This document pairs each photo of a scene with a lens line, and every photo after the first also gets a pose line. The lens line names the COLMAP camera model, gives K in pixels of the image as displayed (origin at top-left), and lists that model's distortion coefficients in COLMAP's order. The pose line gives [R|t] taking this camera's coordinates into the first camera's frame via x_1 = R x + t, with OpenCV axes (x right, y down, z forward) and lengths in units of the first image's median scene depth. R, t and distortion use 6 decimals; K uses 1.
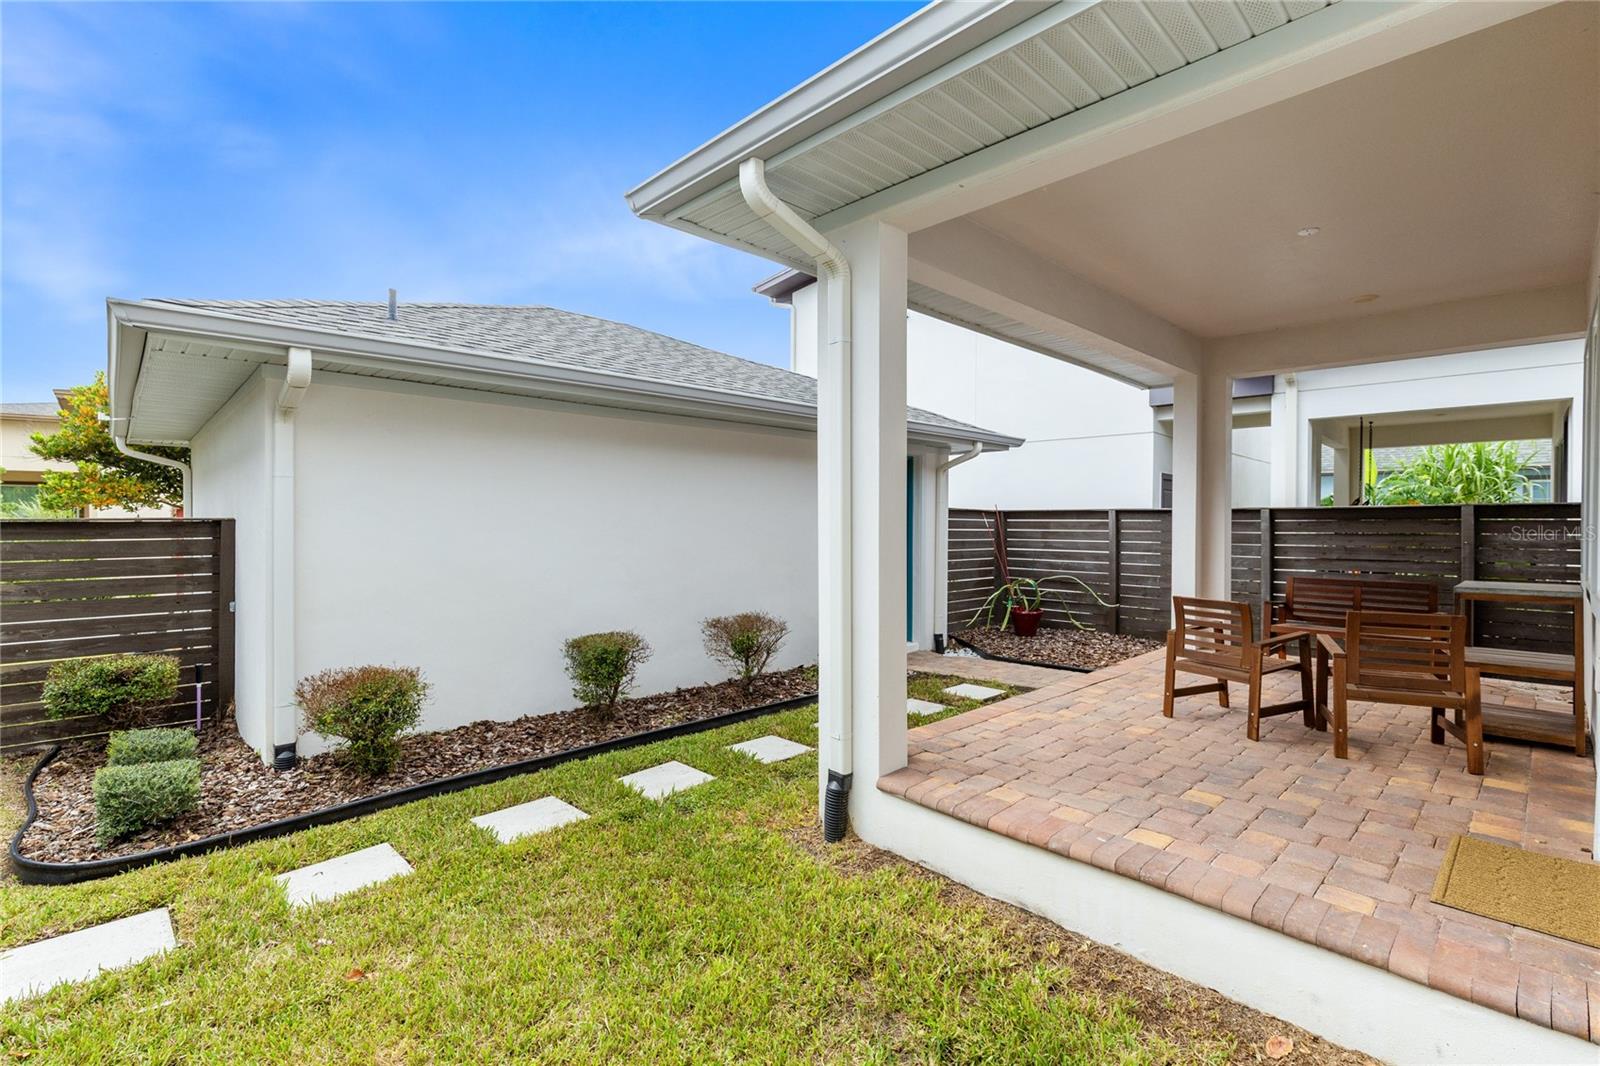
lens RADIAL K [[717.9, 0, 806.5], [0, 717.9, 527.2], [0, 0, 1]] dist [0.001488, -0.000362]
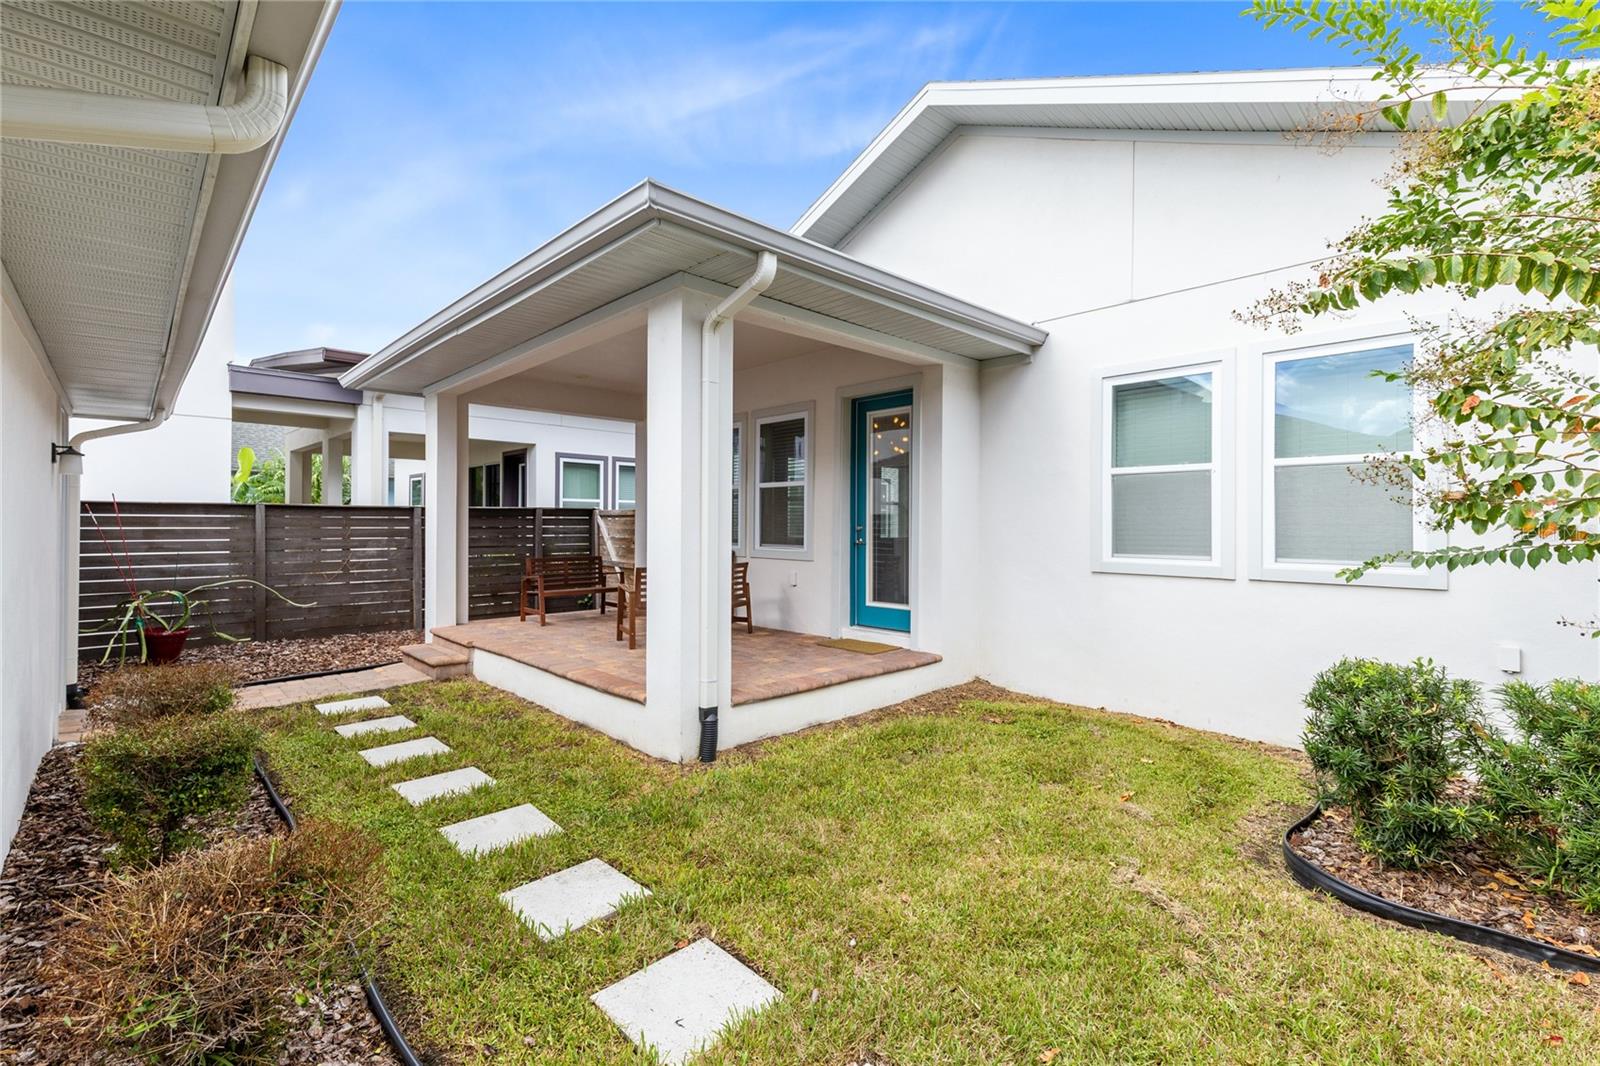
lens RADIAL K [[717.9, 0, 806.5], [0, 717.9, 527.2], [0, 0, 1]] dist [0.001488, -0.000362]
pose [[0.011942, -0.009753, 0.999881, -0.481348], [-0.000012, 0.999952, 0.009754, -0.004947], [-0.999929, -0.000129, 0.011942, 0.296748]]
